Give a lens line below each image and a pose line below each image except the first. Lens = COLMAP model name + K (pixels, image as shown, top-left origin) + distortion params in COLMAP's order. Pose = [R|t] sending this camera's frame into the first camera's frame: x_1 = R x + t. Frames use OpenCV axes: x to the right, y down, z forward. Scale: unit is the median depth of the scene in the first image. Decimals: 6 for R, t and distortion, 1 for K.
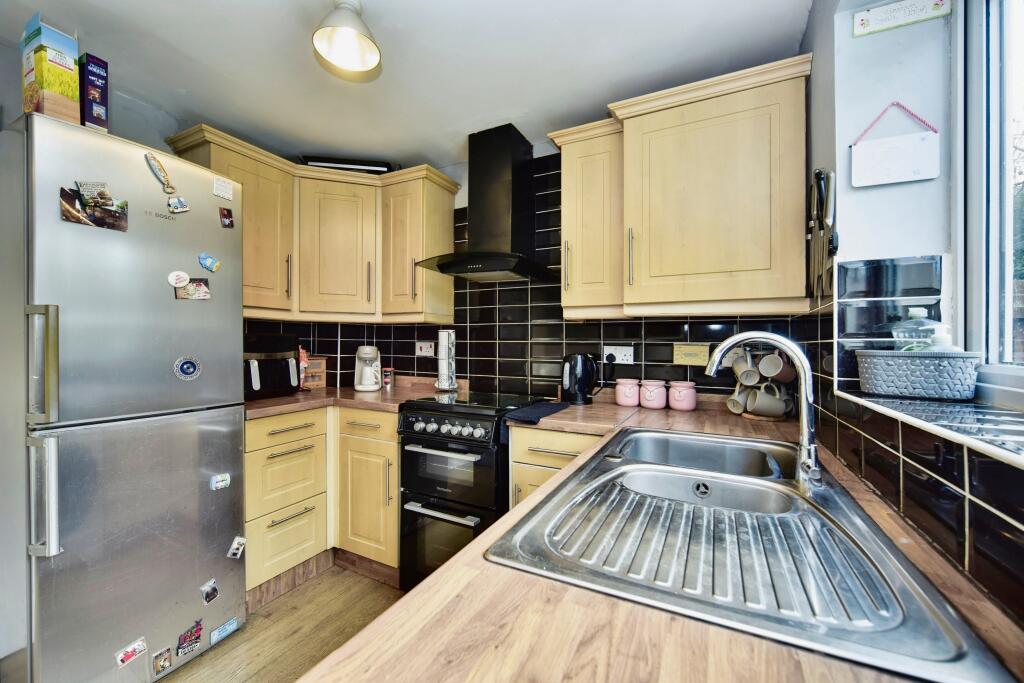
lens RADIAL K [[401.5, 0, 514.2], [0, 401.5, 340.9], [0, 0, 1]] dist [-0.003082, -0.002052]
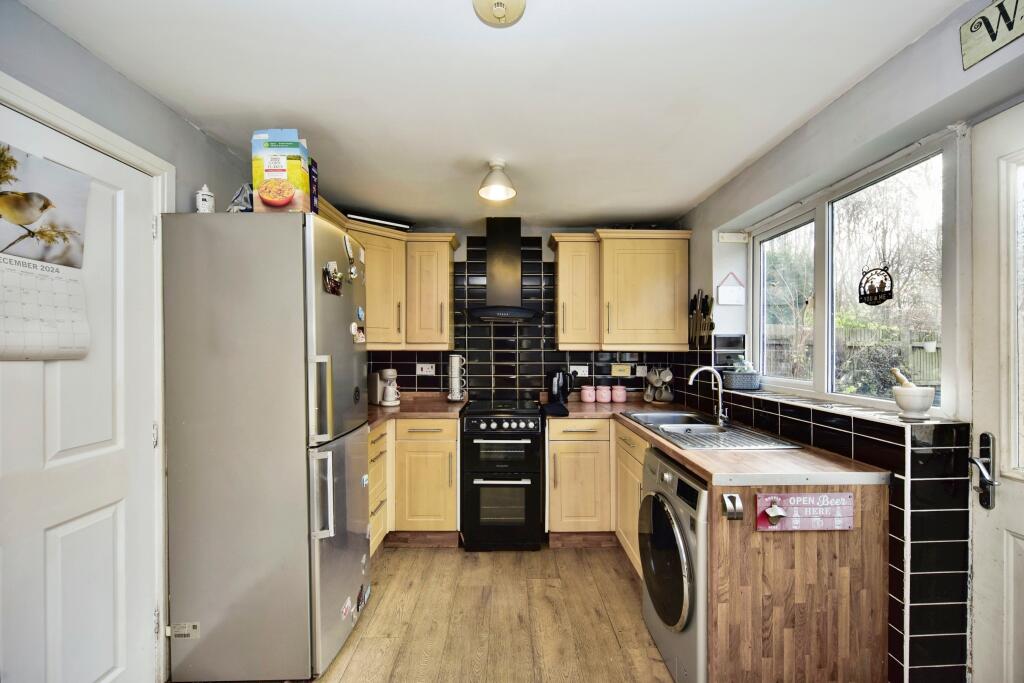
lens RADIAL K [[401.5, 0, 514.0], [0, 401.5, 347.0], [0, 0, 1]] dist [-0.003082, -0.002052]
pose [[0.886001, -0.004830, 0.463658, -0.749462], [0.002863, 0.999984, 0.004946, -0.074054], [-0.463674, -0.003055, 0.886000, -0.317159]]
